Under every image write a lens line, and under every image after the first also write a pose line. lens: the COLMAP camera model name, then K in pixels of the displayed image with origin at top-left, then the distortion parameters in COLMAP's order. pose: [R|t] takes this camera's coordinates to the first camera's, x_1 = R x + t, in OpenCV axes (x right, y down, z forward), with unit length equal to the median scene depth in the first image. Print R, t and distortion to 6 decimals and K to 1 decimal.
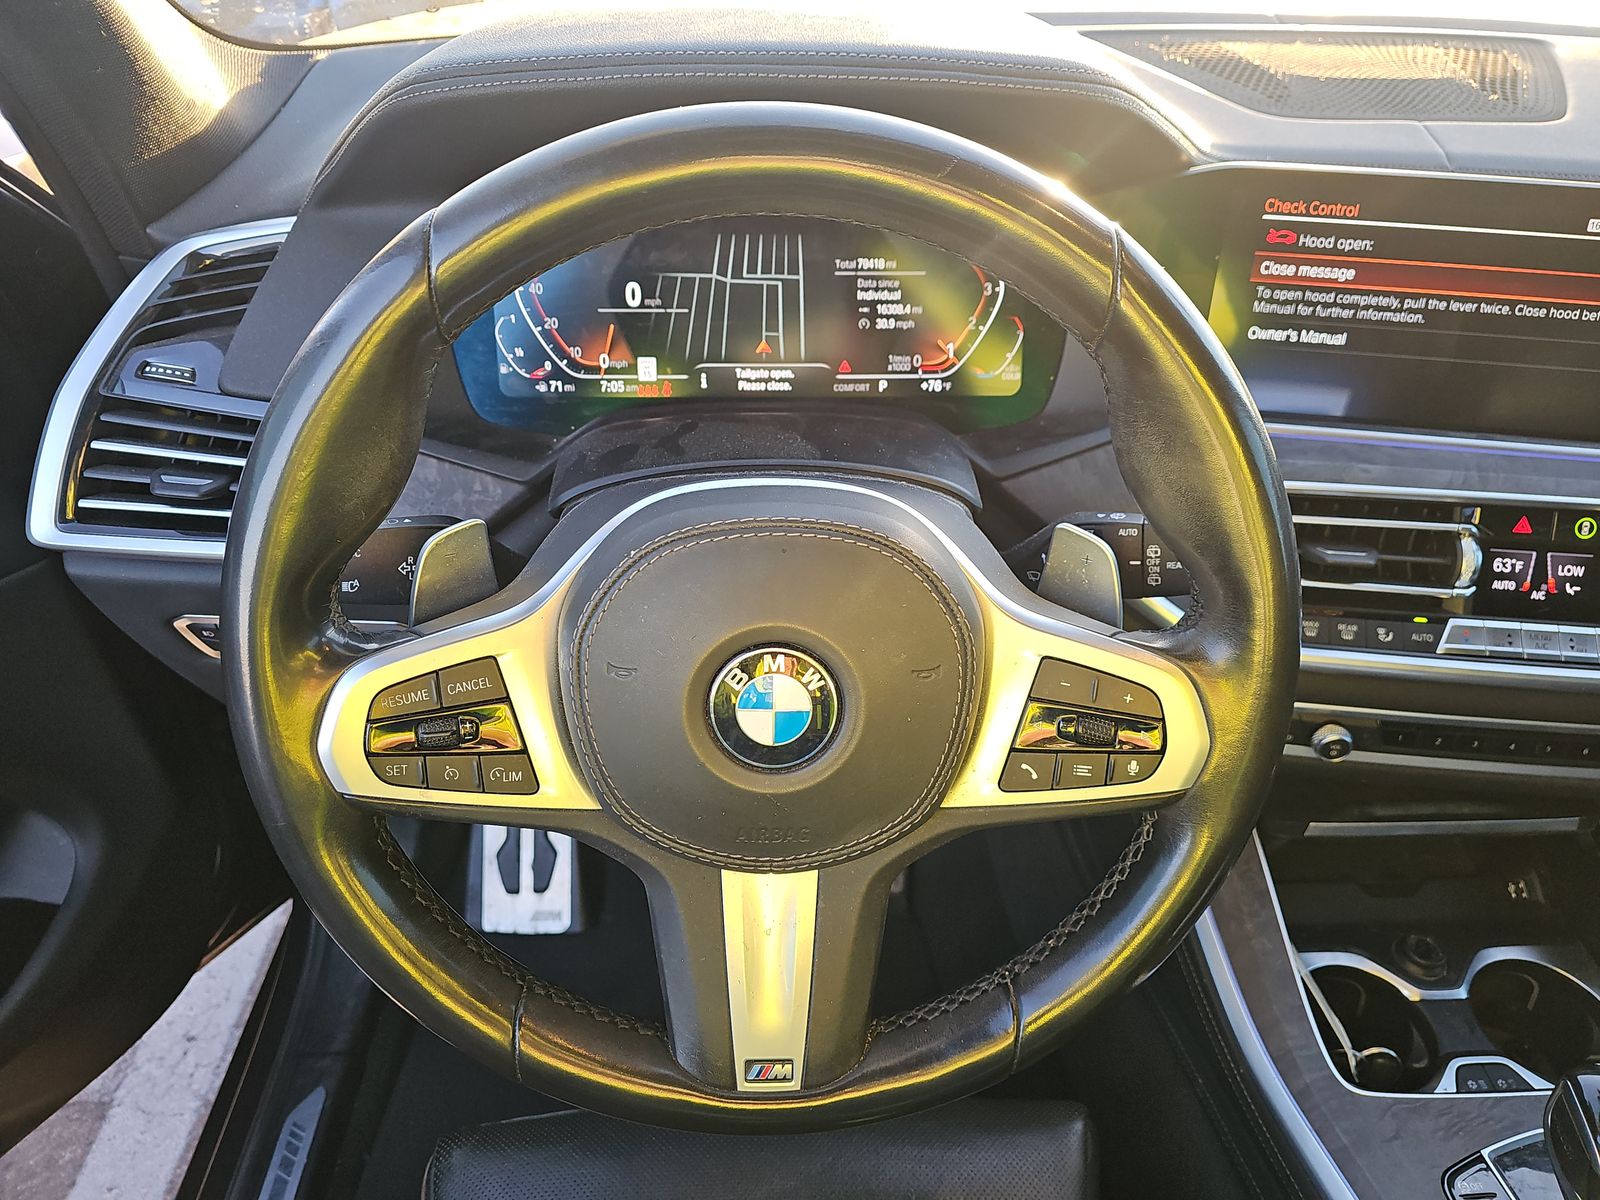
lens RADIAL K [[1057.0, 0, 800.0], [0, 1057.0, 600.0], [0, 0, 1]] dist [0.024015, -0.003956]
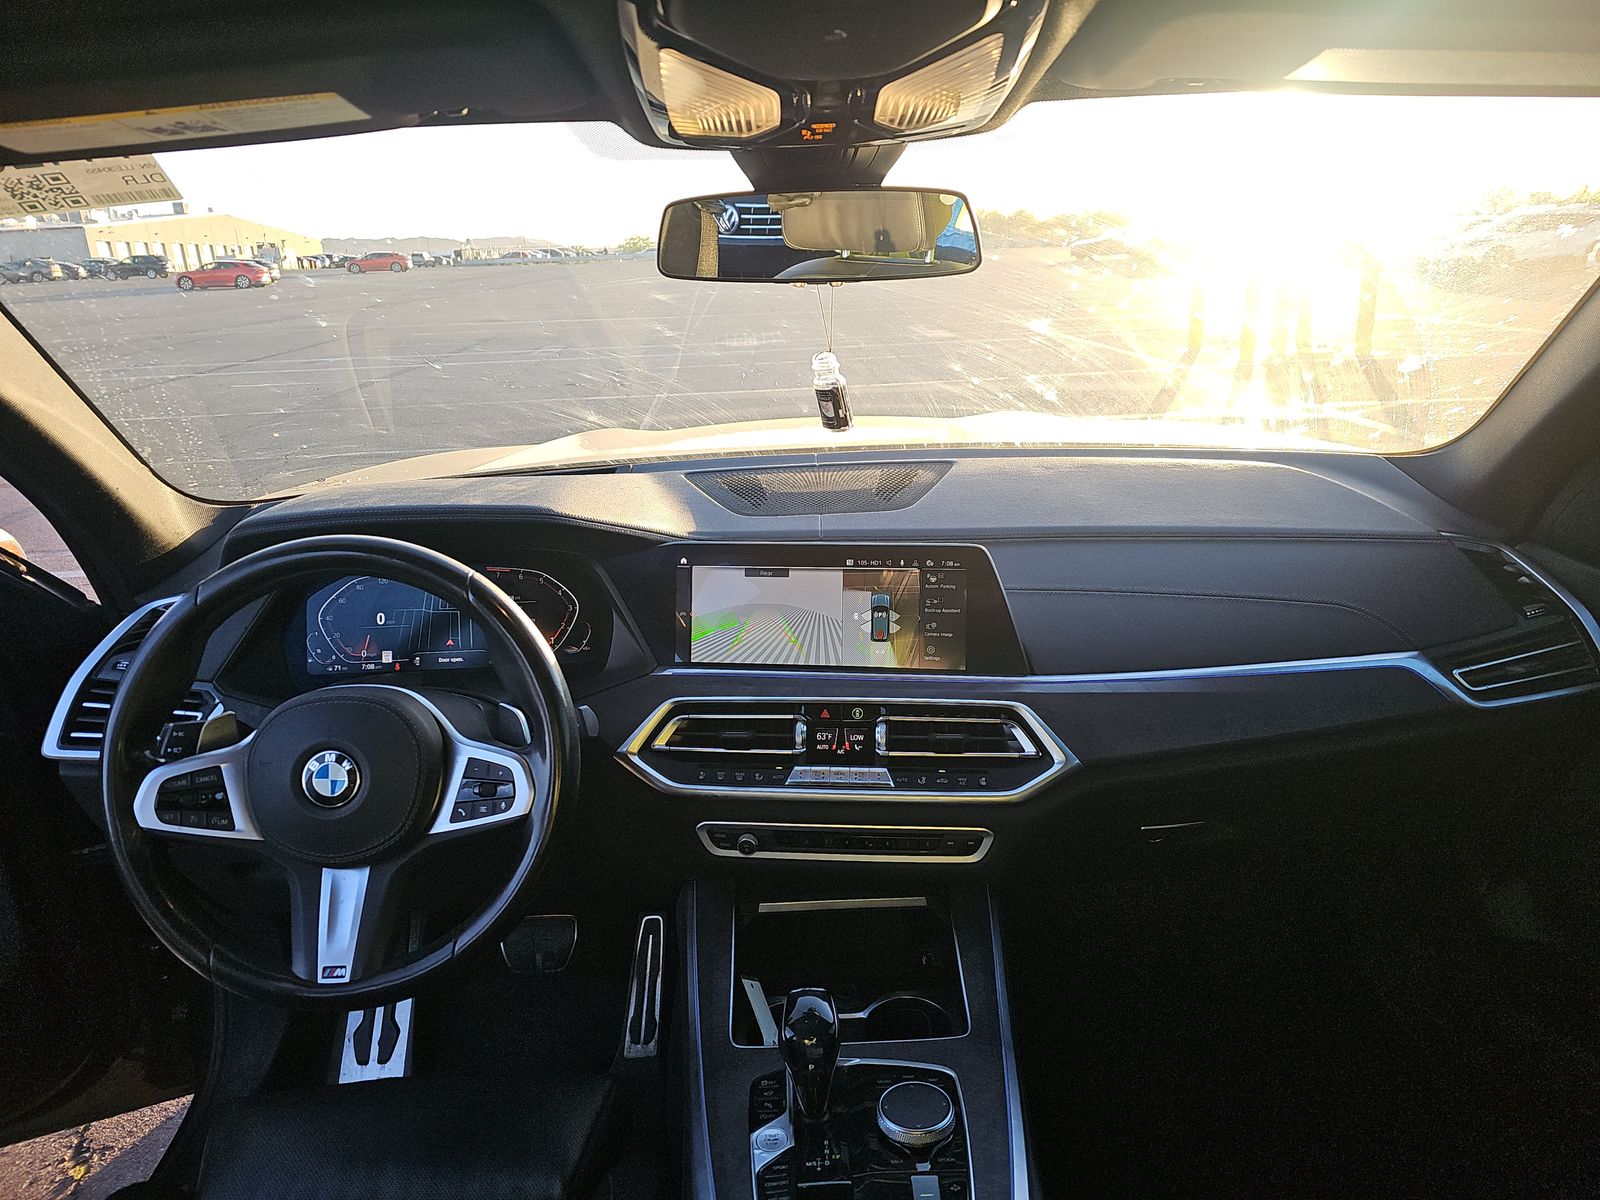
lens RADIAL K [[1064.4, 0, 800.0], [0, 1064.4, 600.0], [0, 0, 1]] dist [0.059456, -0.002556]
pose [[0.996693, -0.049720, -0.064274, 0.724335], [0.026913, 0.948301, -0.316229, 0.313670], [0.076674, 0.313453, 0.946503, -0.790321]]
